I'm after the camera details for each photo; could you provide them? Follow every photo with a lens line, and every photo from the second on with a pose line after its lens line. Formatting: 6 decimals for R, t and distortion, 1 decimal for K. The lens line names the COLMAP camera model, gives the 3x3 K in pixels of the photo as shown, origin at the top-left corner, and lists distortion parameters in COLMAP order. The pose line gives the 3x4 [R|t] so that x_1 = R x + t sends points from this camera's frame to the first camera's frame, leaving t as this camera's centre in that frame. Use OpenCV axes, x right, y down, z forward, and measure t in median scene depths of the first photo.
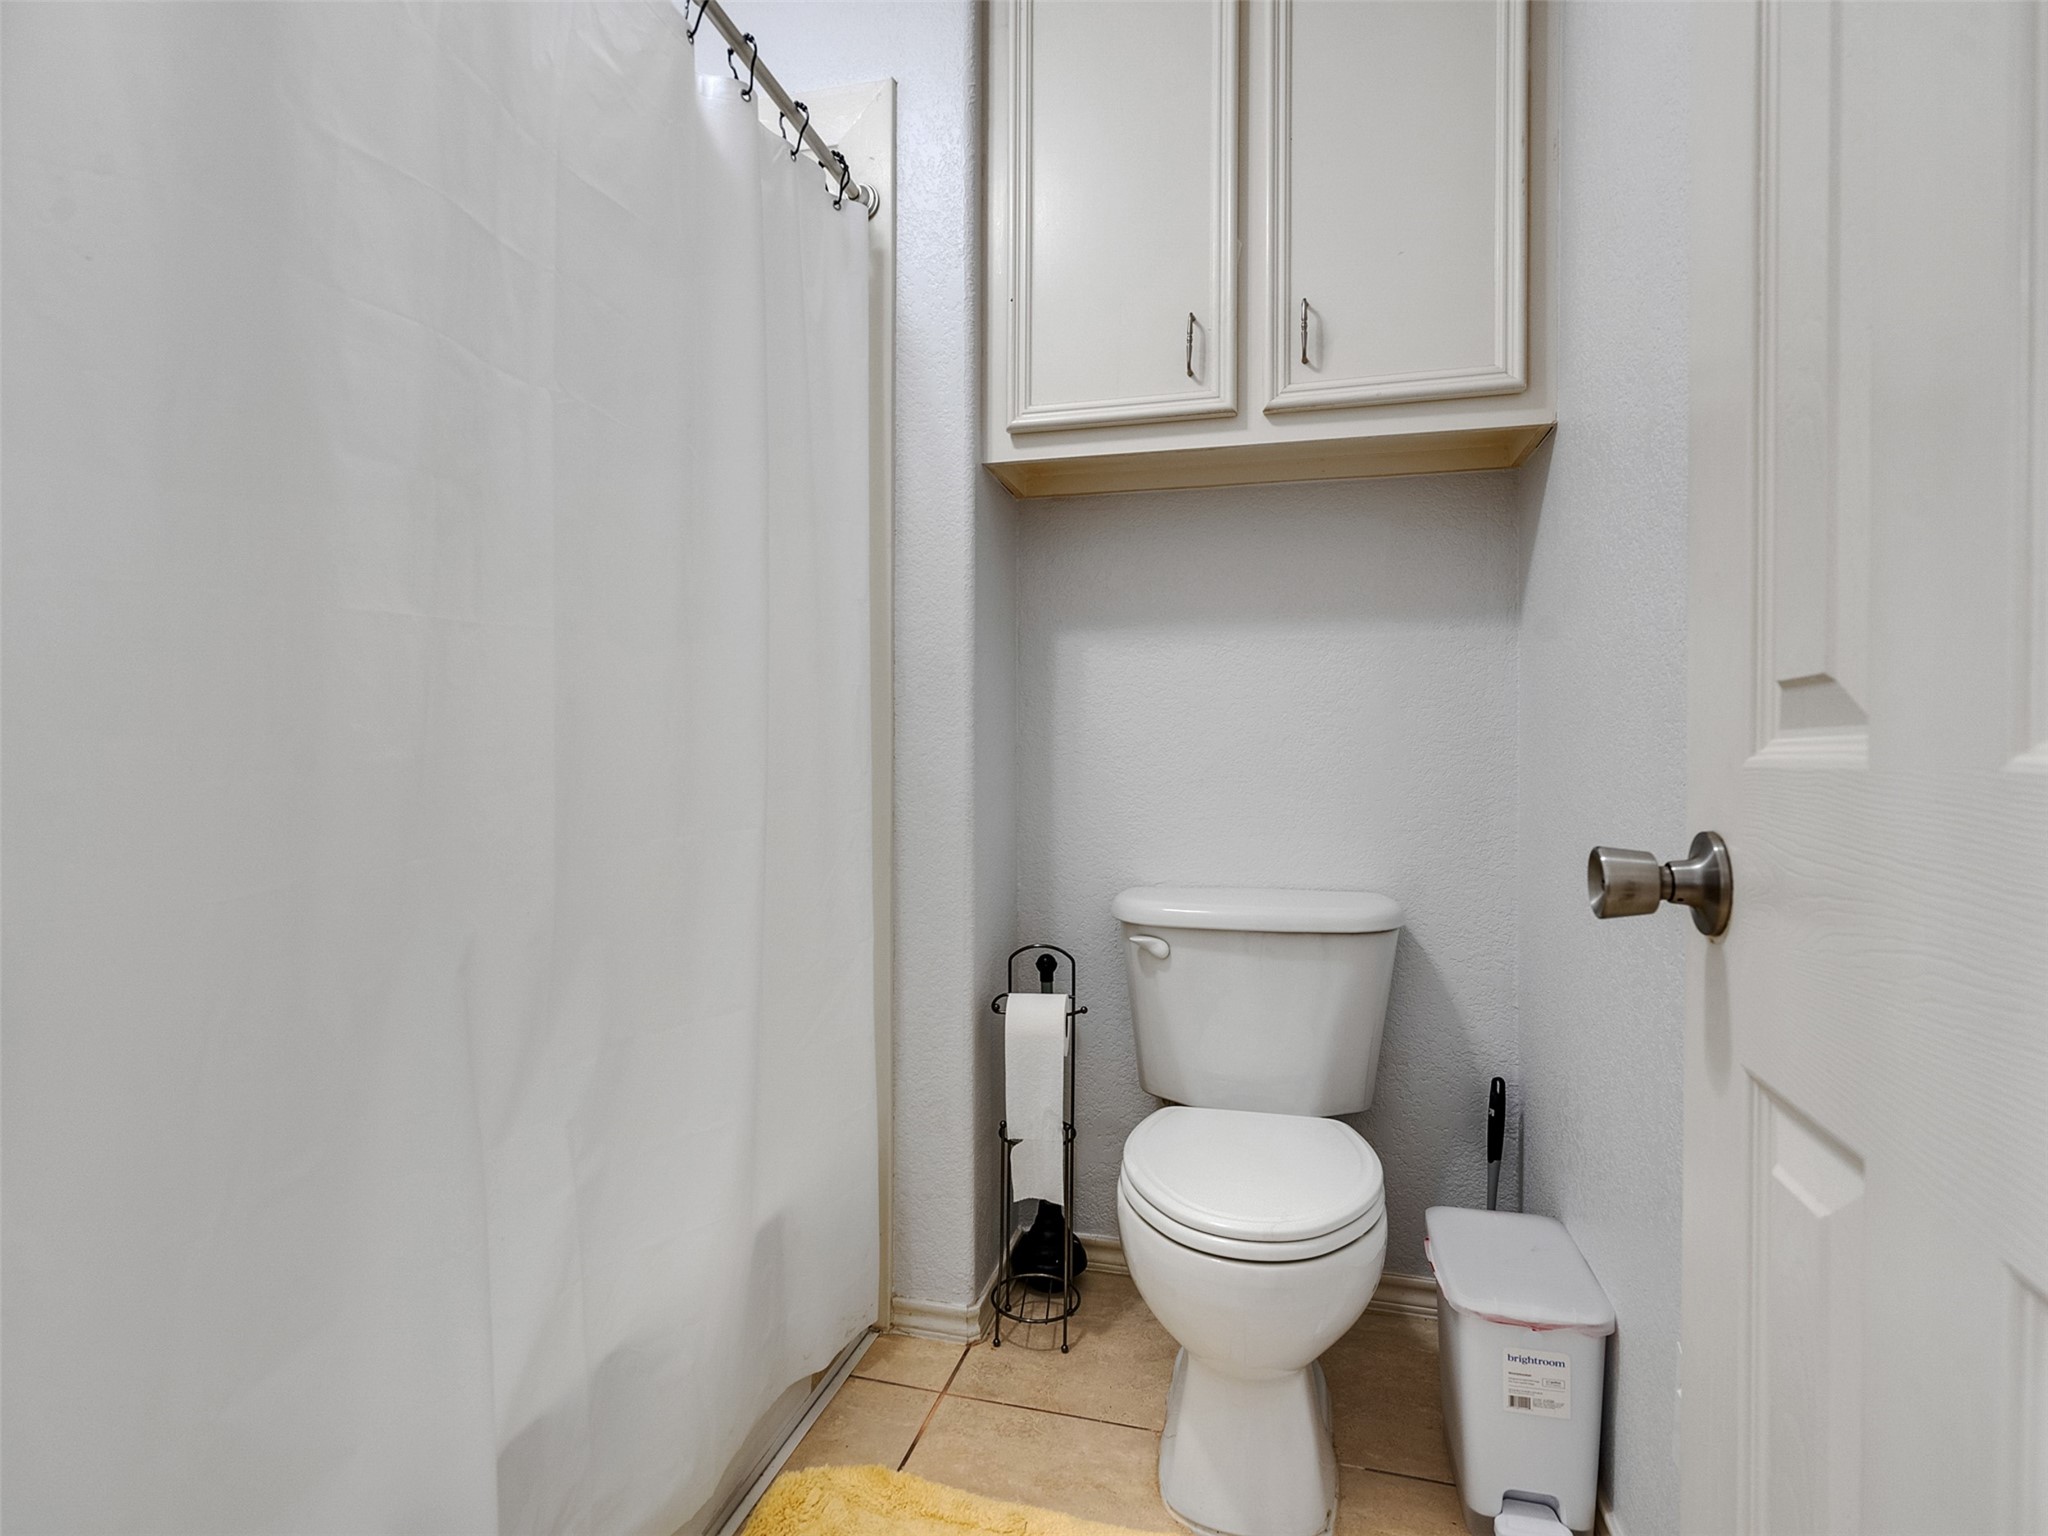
lens RADIAL K [[1044.8, 0, 1027.8], [0, 1044.8, 765.4], [0, 0, 1]] dist [-0.007594, 0.005194]
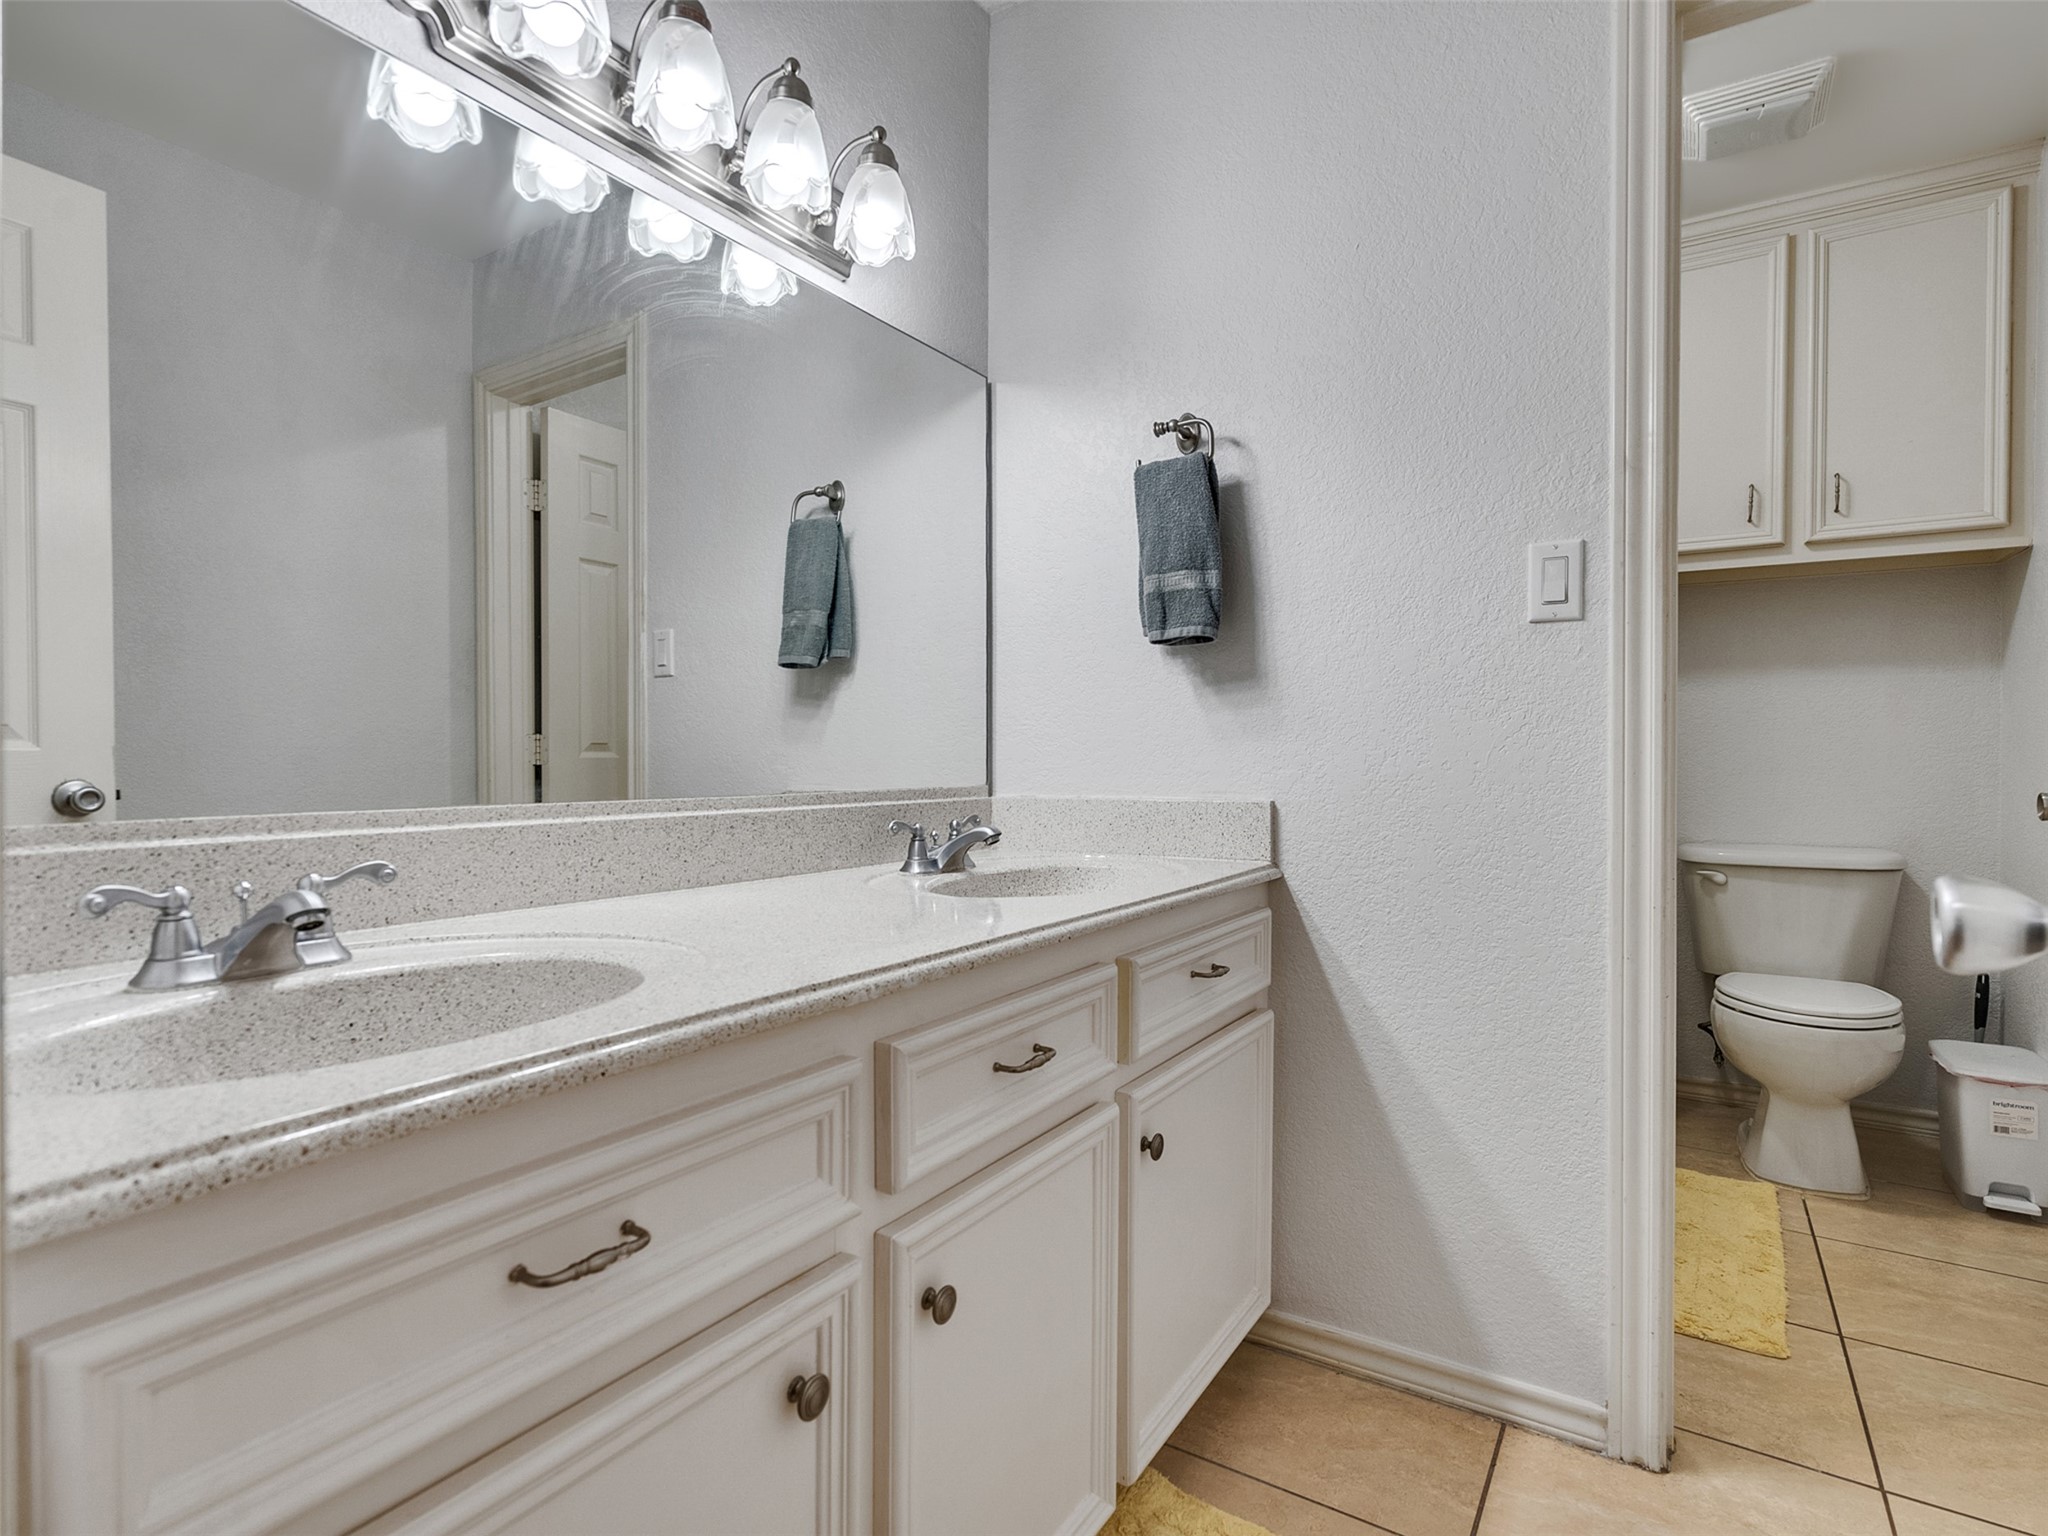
lens RADIAL K [[1044.8, 0, 1014.5], [0, 1044.8, 765.6], [0, 0, 1]] dist [-0.007594, 0.005194]
pose [[0.949683, 0.004273, -0.313183, -0.437982], [-0.004928, 0.999987, -0.001301, 0.013097], [0.313174, 0.002778, 0.949692, -0.932067]]
